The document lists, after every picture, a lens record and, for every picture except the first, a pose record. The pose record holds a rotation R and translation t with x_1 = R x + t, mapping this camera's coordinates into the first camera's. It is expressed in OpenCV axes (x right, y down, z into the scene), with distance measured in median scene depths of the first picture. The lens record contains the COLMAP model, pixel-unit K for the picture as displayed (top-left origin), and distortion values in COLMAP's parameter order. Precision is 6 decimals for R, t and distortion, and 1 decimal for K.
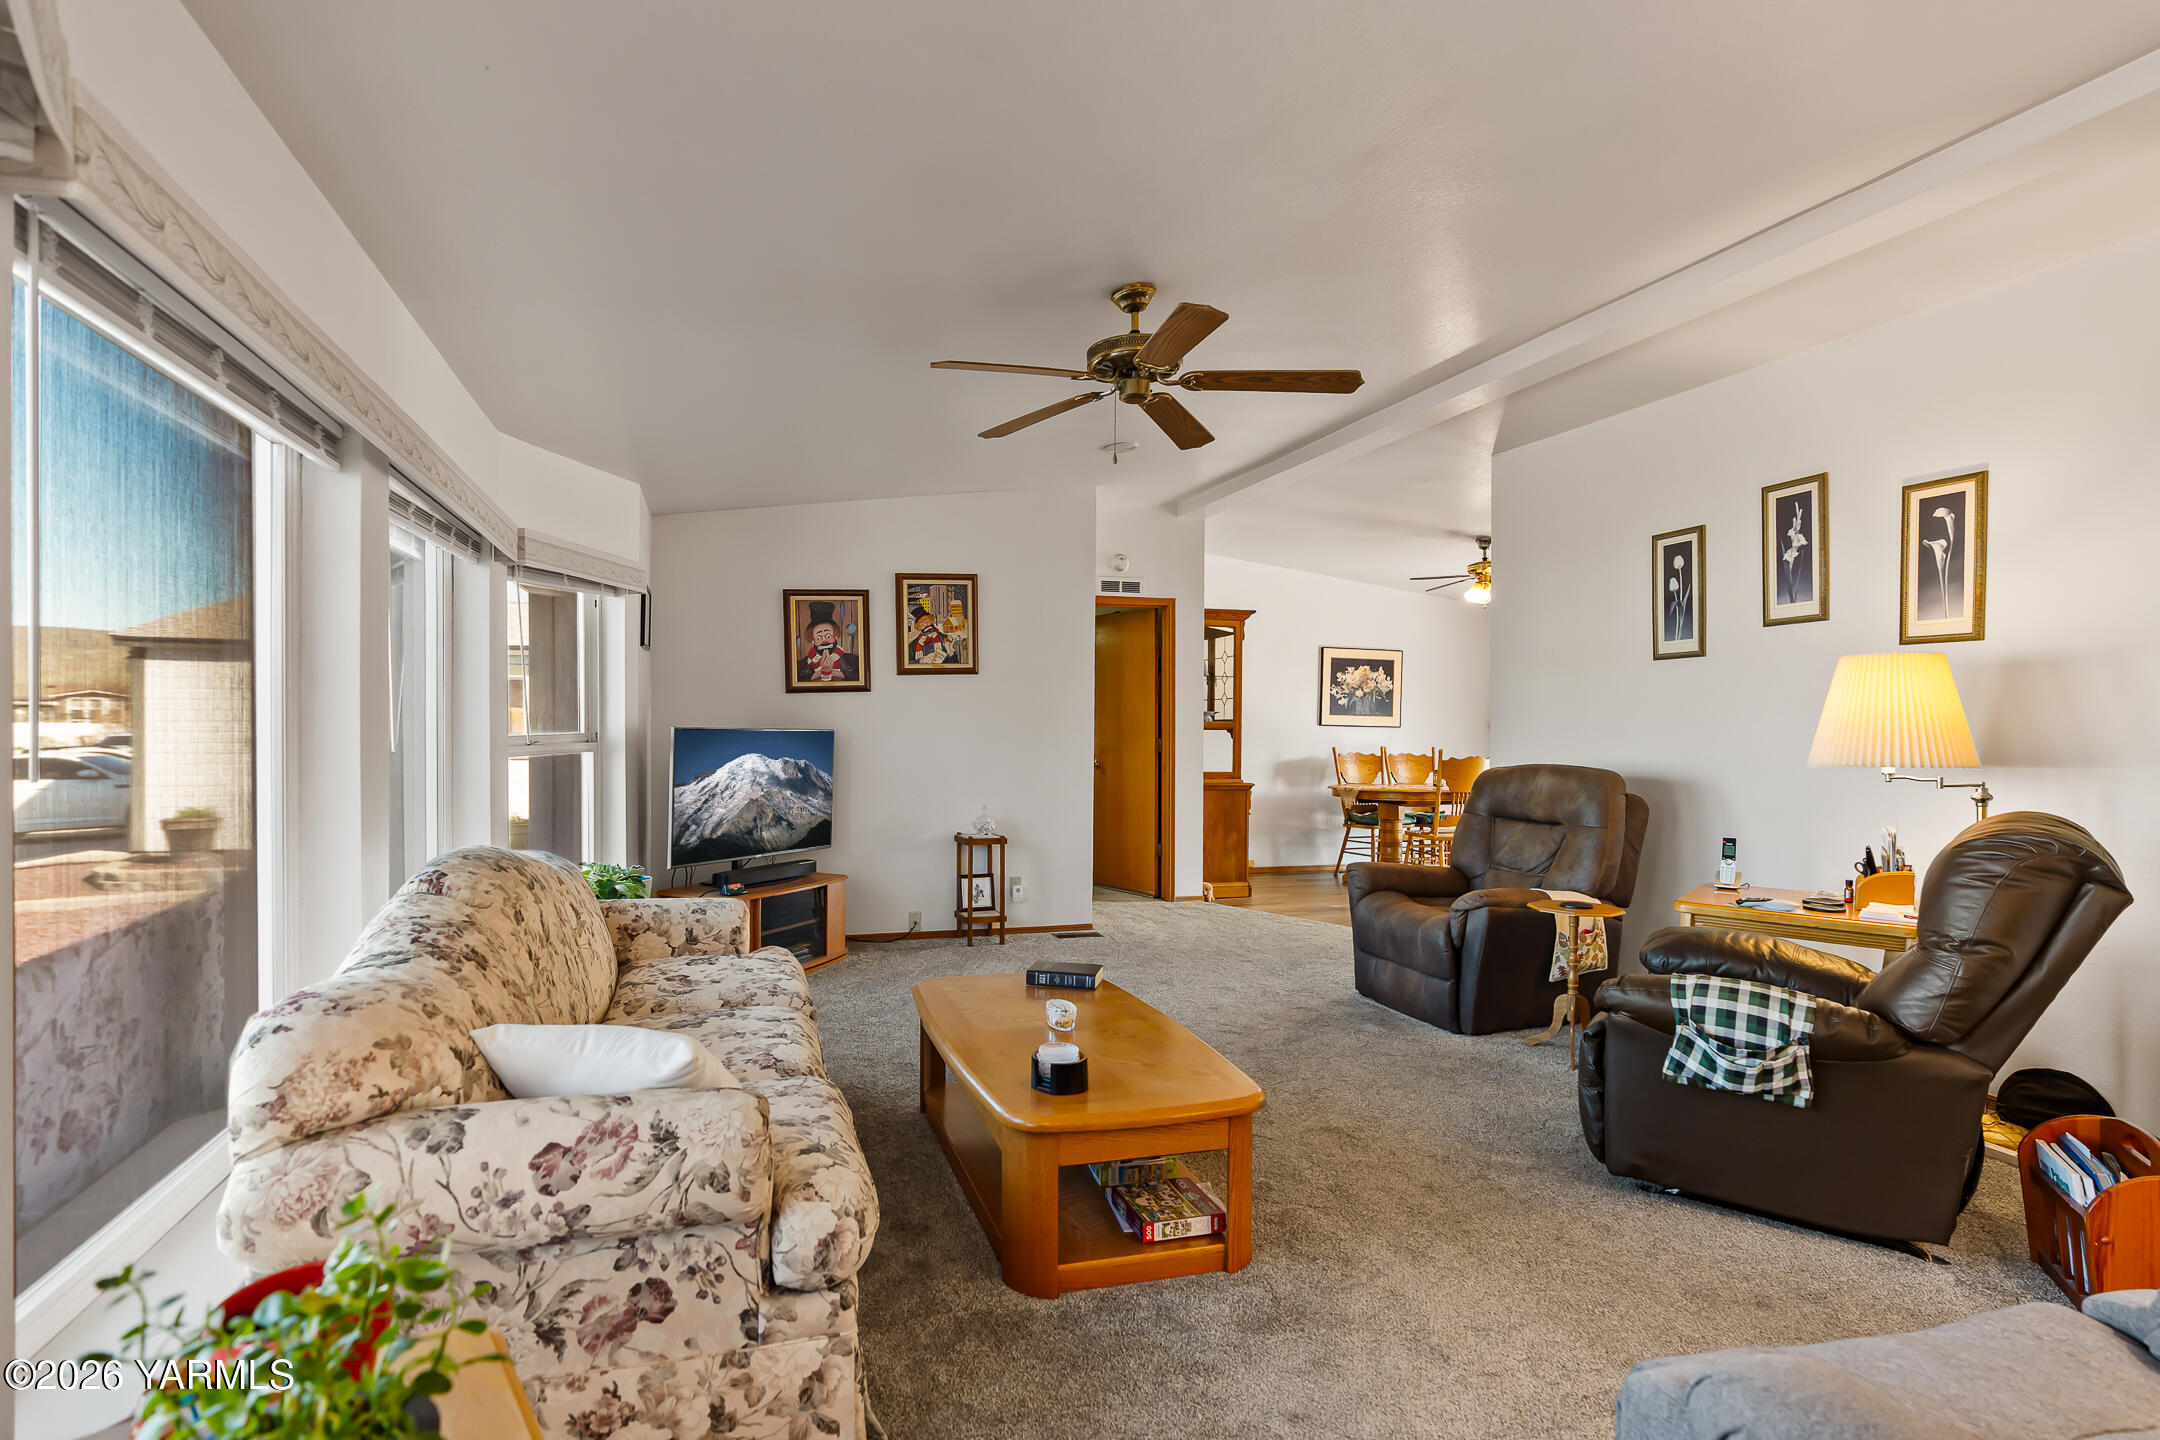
lens RADIAL K [[1009.9, 0, 1033.8], [0, 1009.9, 724.5], [0, 0, 1]] dist [-0.001582, -0.000132]
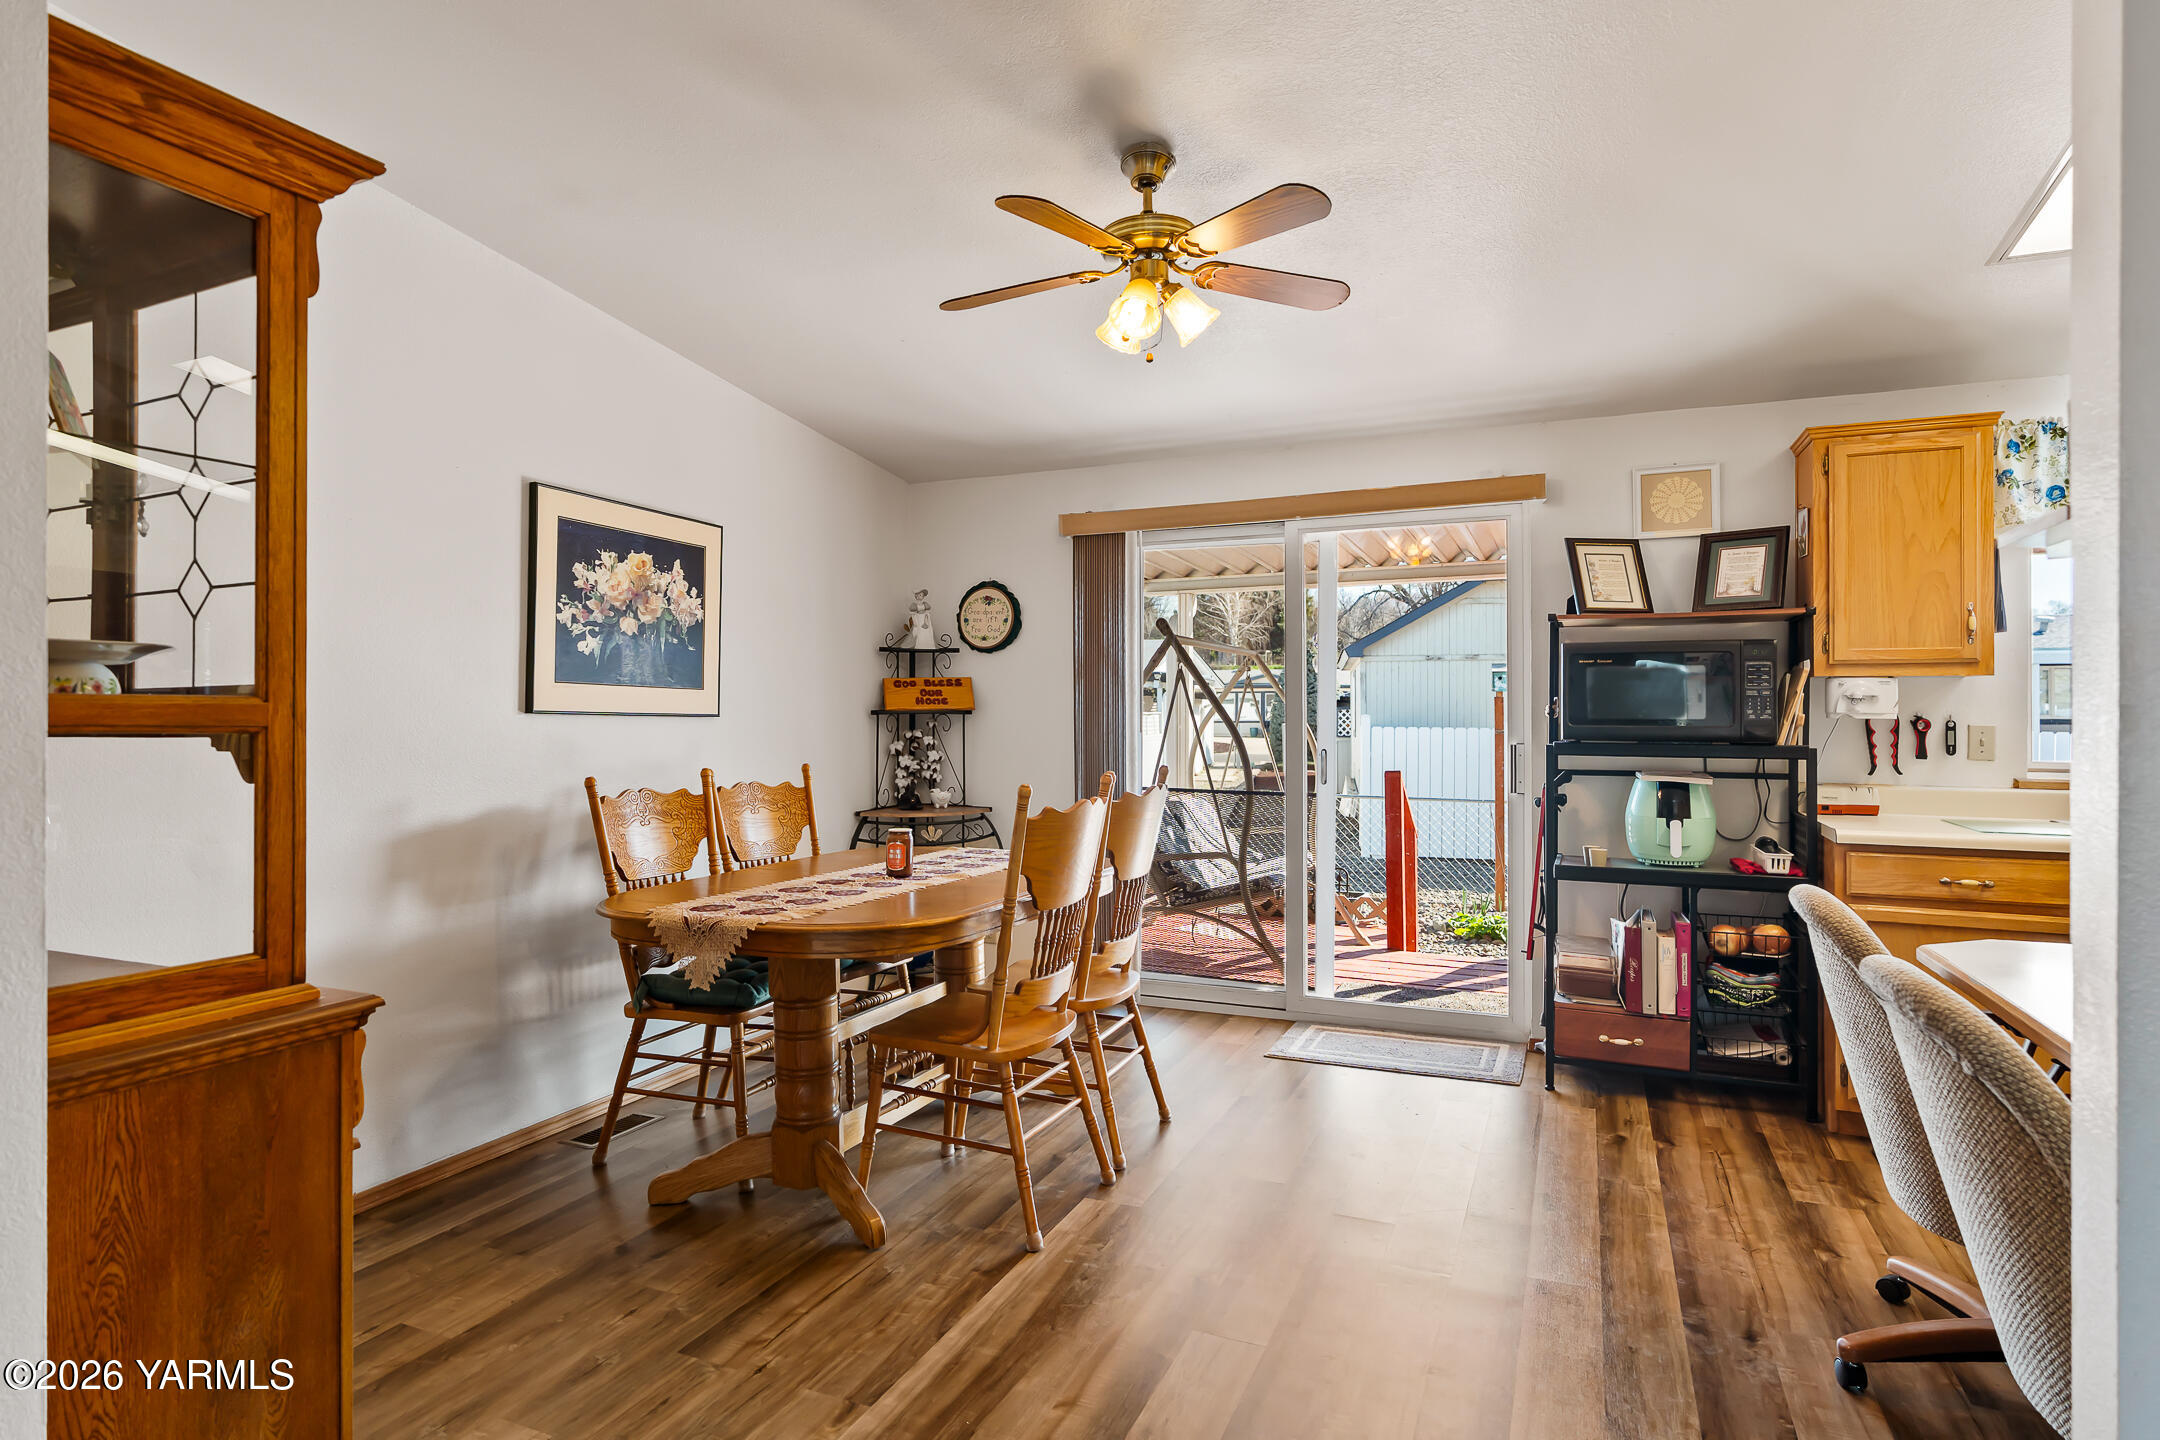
lens RADIAL K [[1142.0, 0, 1075.3], [0, 1142.0, 713.0], [0, 0, 1]] dist [-0.001994, -0.000566]
pose [[0.642833, -0.006819, 0.765976, 0.171045], [0.004166, 0.999977, 0.005406, -0.000404], [-0.765995, -0.000284, 0.642846, 0.970578]]
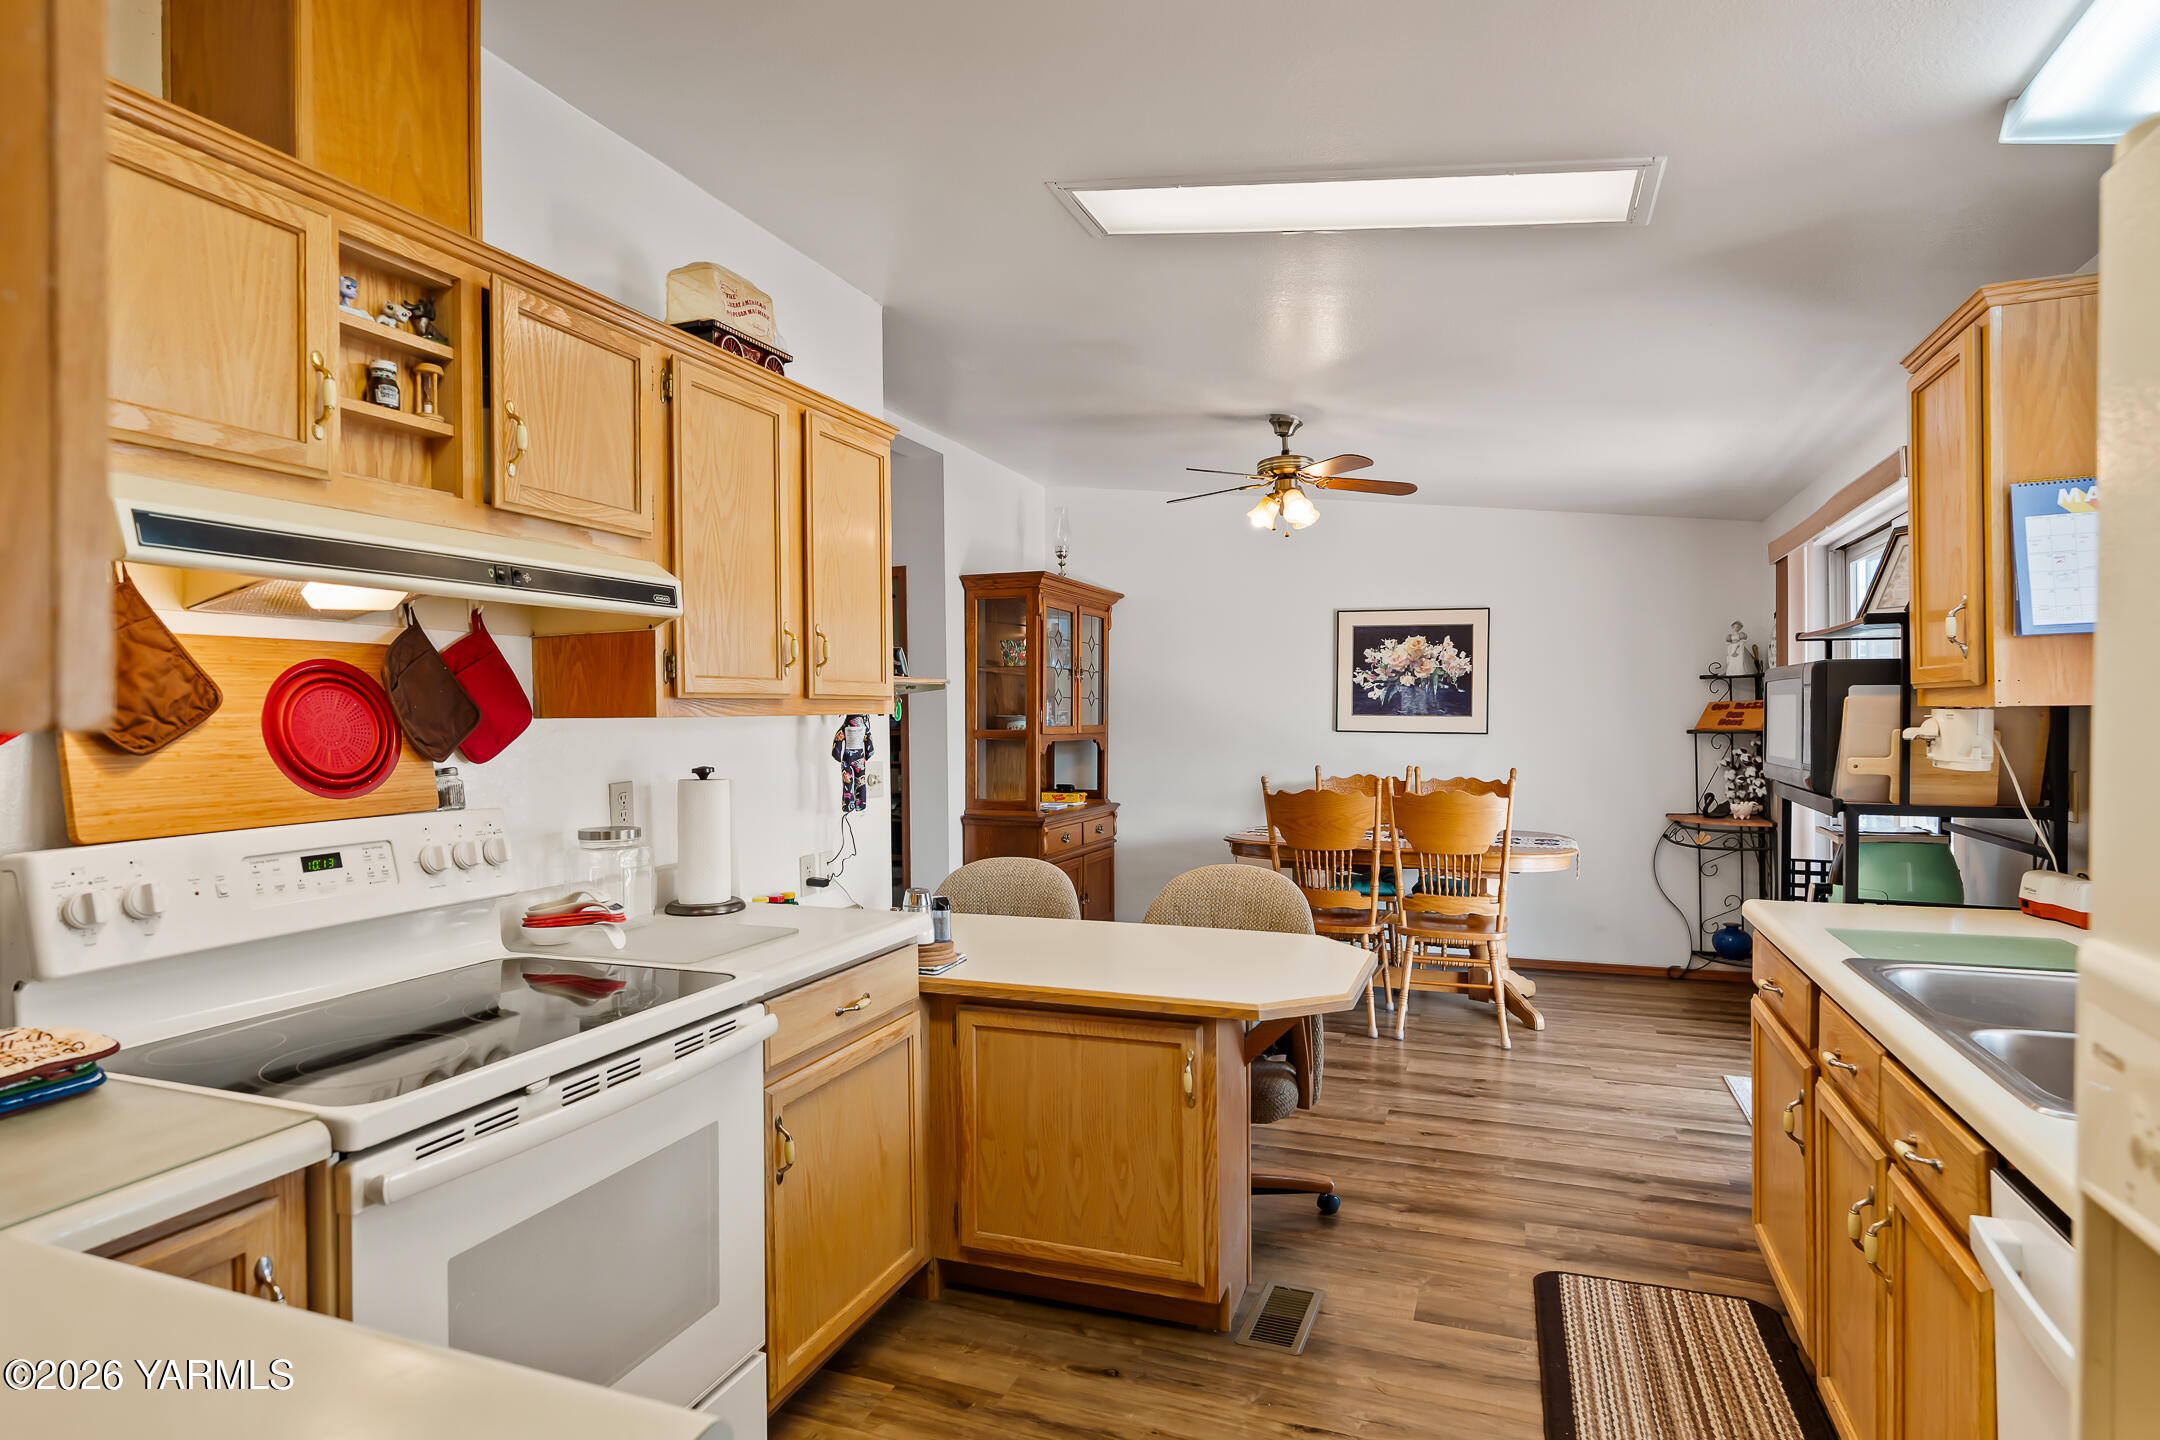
lens RADIAL K [[1134.0, 0, 1115.1], [0, 1134.0, 718.5], [0, 0, 1]] dist [-0.002777, -0.000124]
pose [[0.815262, -0.008253, -0.579034, 0.935944], [0.008008, 0.999964, -0.002979, -0.010041], [0.579037, -0.002208, 0.815298, 0.507282]]
